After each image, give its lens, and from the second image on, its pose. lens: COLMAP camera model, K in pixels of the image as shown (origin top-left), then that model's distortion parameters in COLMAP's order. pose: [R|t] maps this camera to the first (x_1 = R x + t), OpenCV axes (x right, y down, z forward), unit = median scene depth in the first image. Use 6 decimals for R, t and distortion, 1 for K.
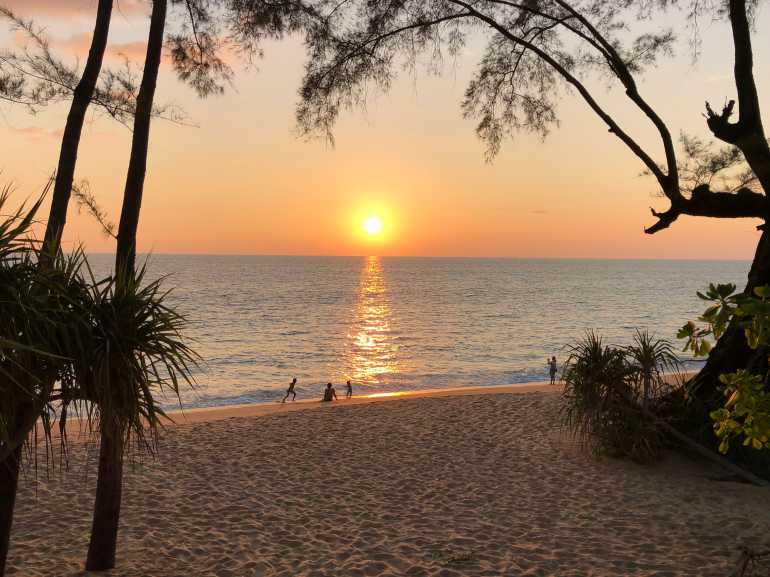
lens RADIAL K [[723.4, 0, 383.9], [0, 723.4, 288.8], [0, 0, 1]] dist [0.041262, 0.000000]
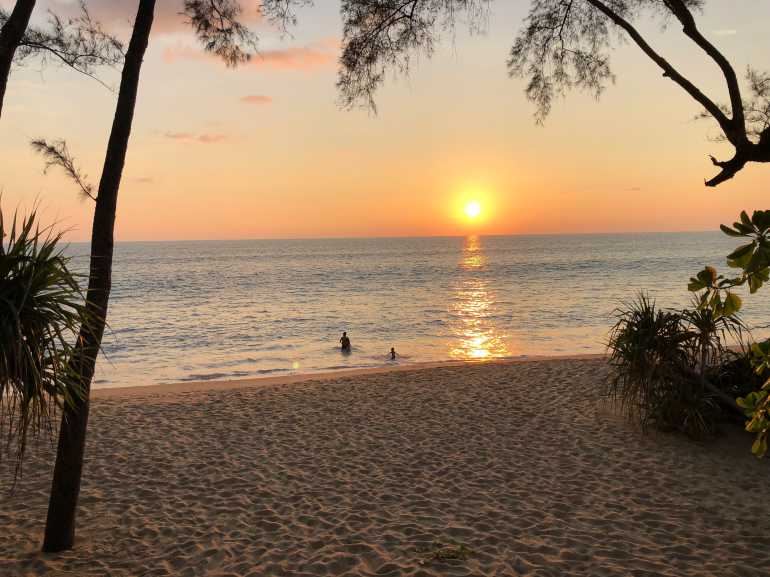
lens RADIAL K [[628.9, 0, 386.9], [0, 628.9, 288.5], [0, 0, 1]] dist [0.039608, -0.009384]
pose [[0.987279, -0.015403, -0.158252, 0.104211], [0.020996, 0.999210, 0.033731, 0.019339], [0.157608, -0.036625, 0.986822, 0.173335]]
